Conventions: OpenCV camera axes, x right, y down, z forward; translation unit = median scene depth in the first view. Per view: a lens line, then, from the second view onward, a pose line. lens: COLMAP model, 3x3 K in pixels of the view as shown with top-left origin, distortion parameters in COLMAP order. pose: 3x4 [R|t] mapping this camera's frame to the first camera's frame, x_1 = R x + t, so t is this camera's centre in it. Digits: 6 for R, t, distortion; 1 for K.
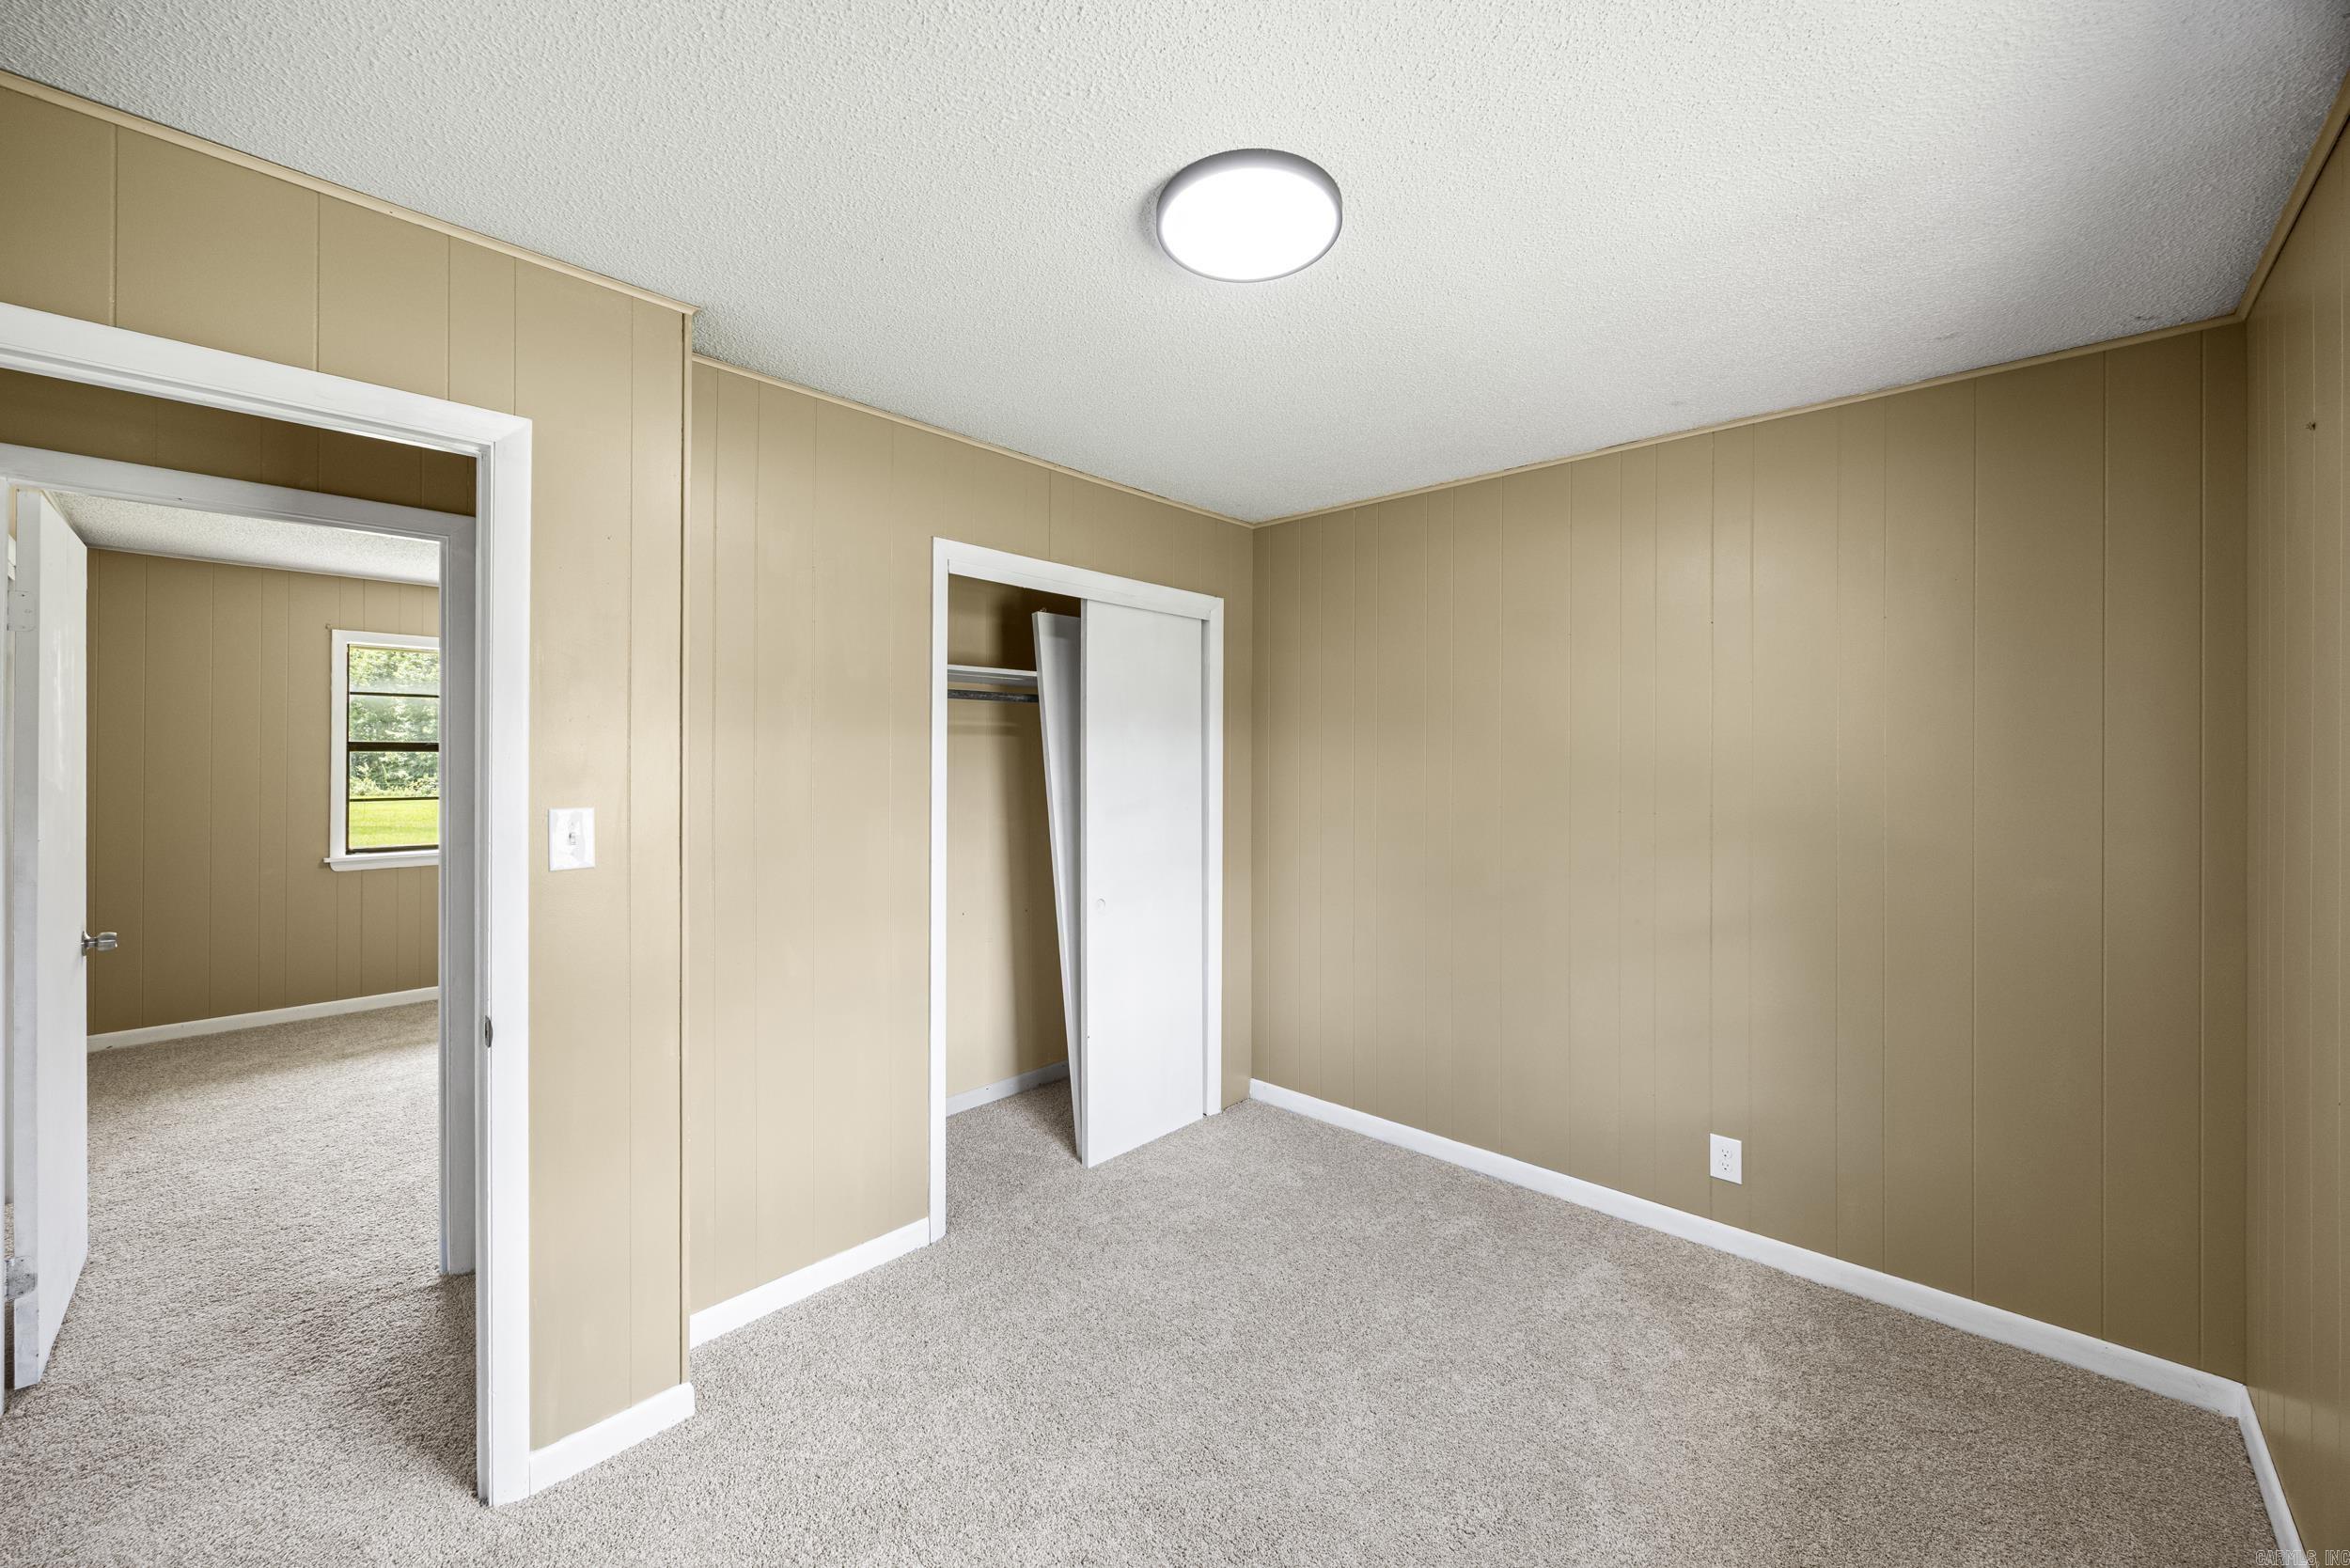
lens RADIAL K [[922.5, 0, 1160.2], [0, 922.5, 755.8], [0, 0, 1]] dist [-0.002960, 0.000127]
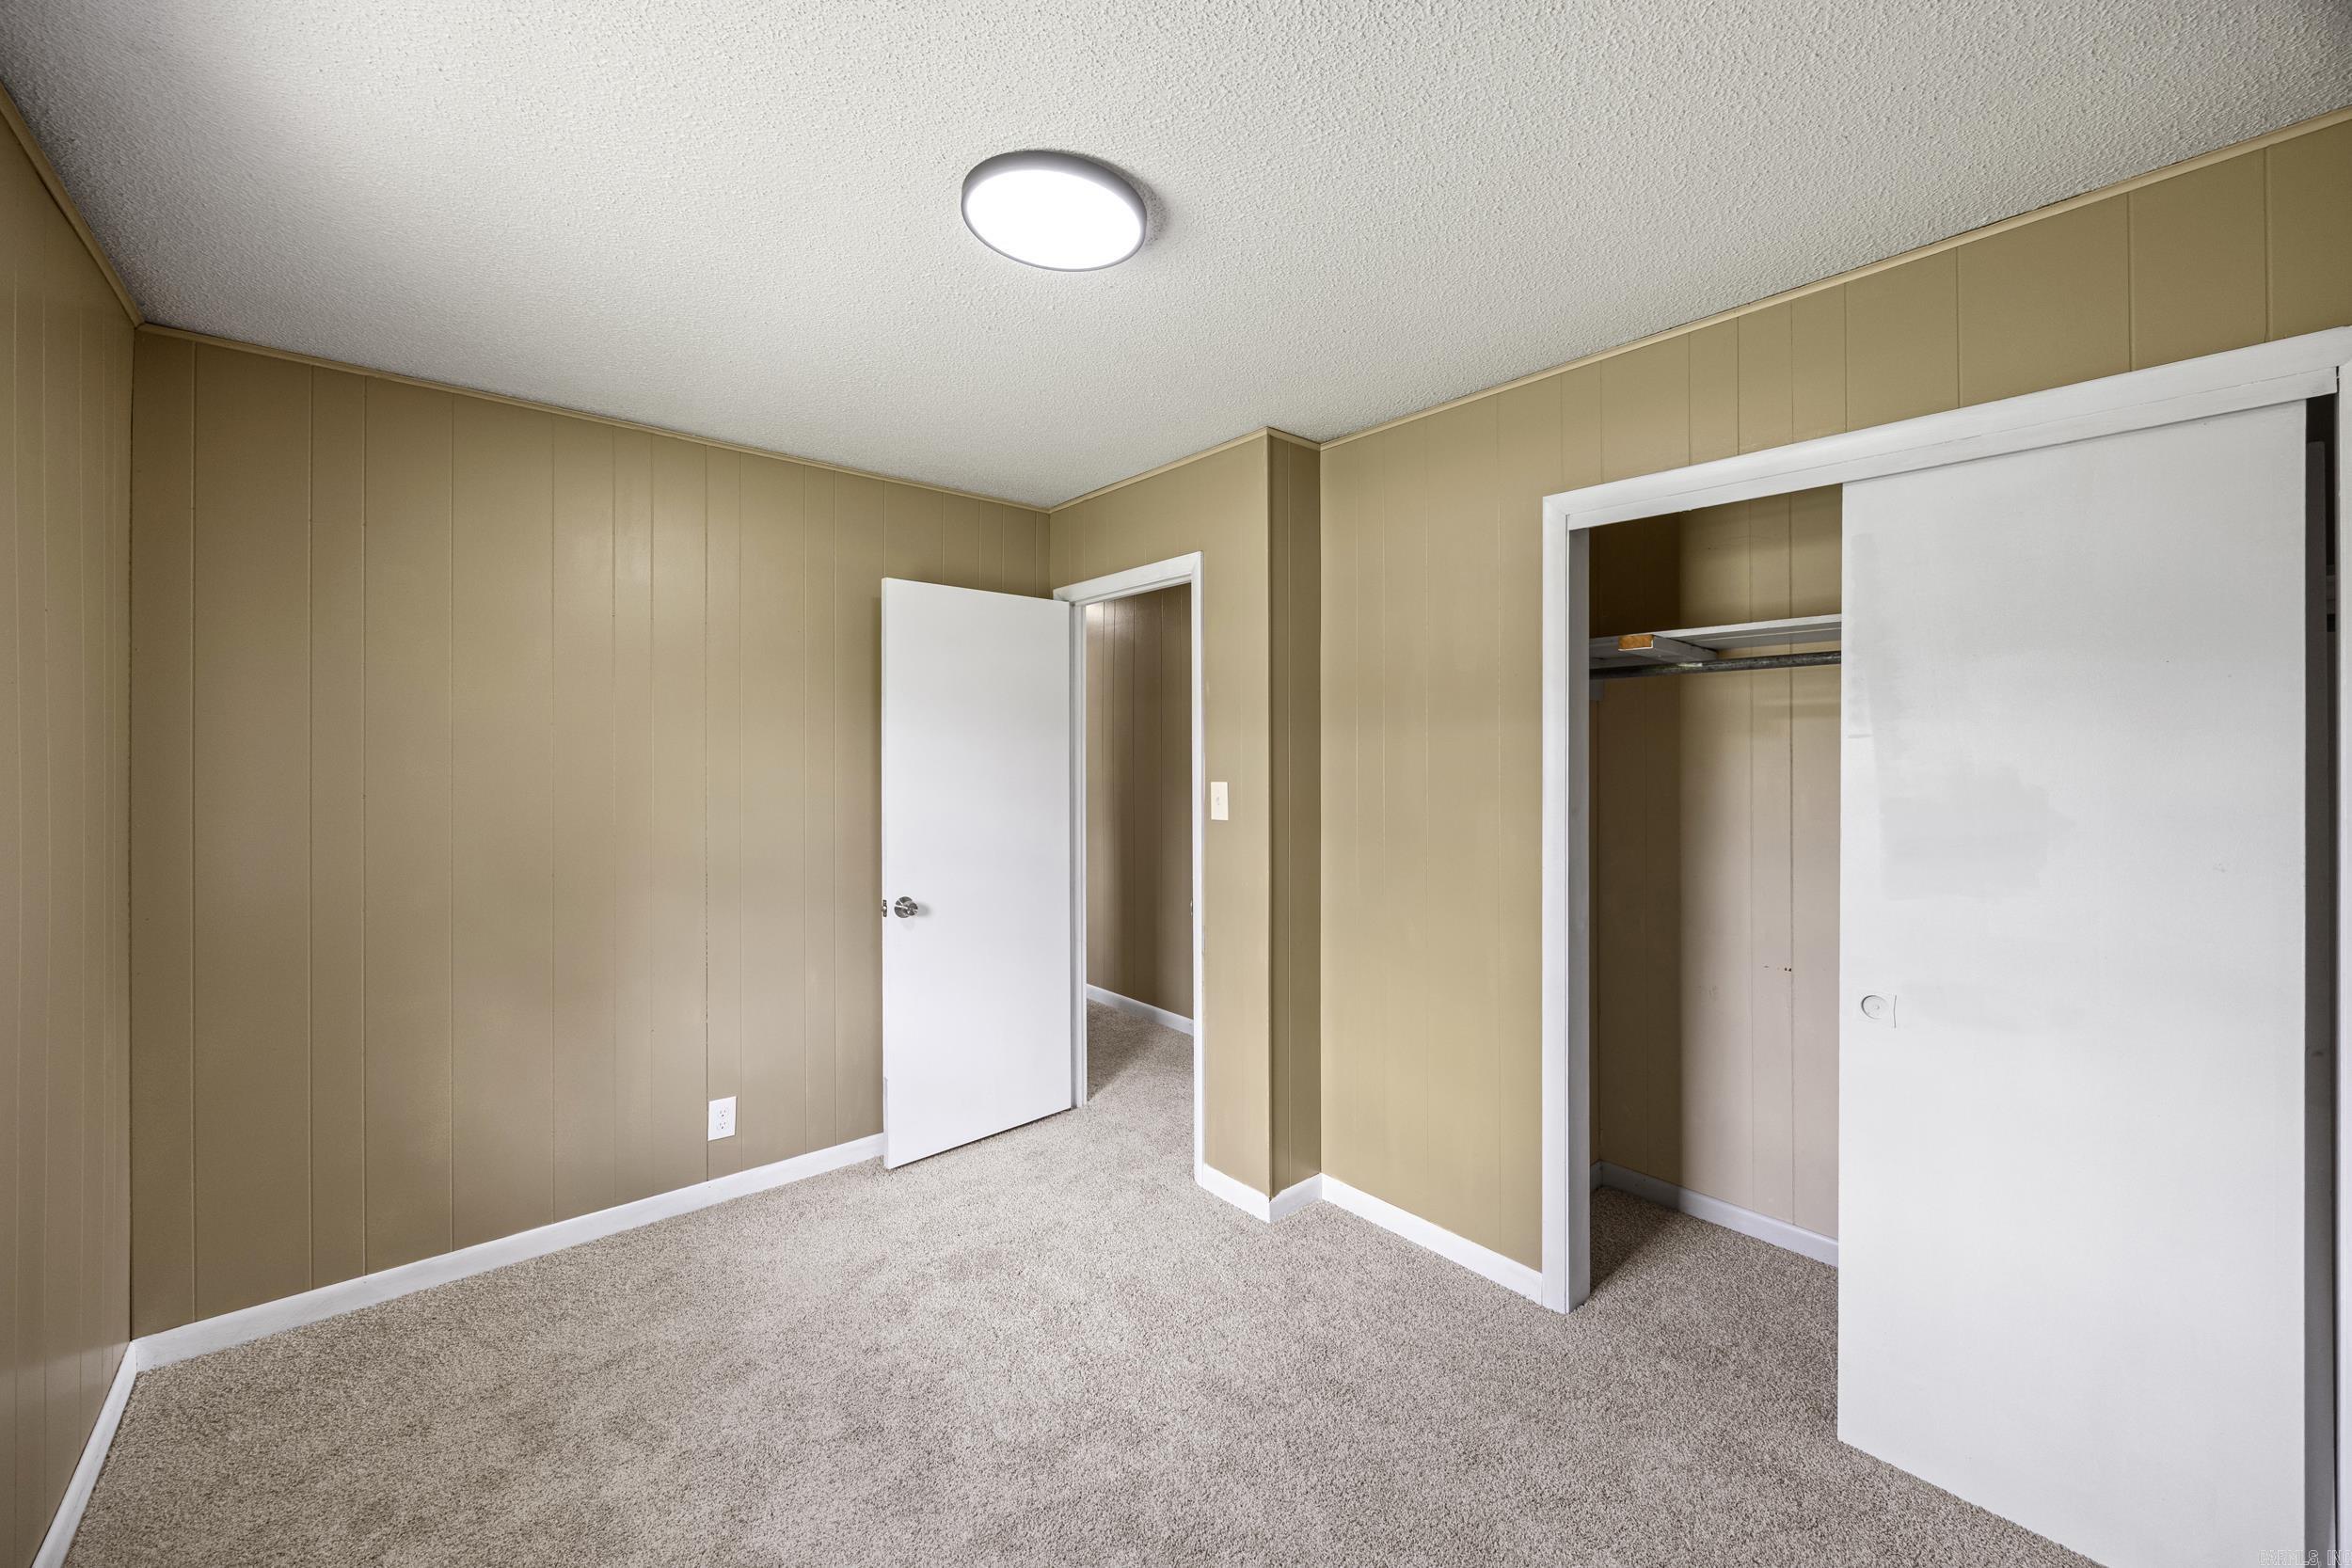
lens RADIAL K [[923.2, 0, 1161.2], [0, 923.2, 755.8], [0, 0, 1]] dist [-0.002960, 0.000127]
pose [[-0.122952, 0.005490, -0.992397, 0.667477], [0.002782, 0.999983, 0.005187, 0.001273], [0.992409, -0.002123, -0.122965, 0.755256]]
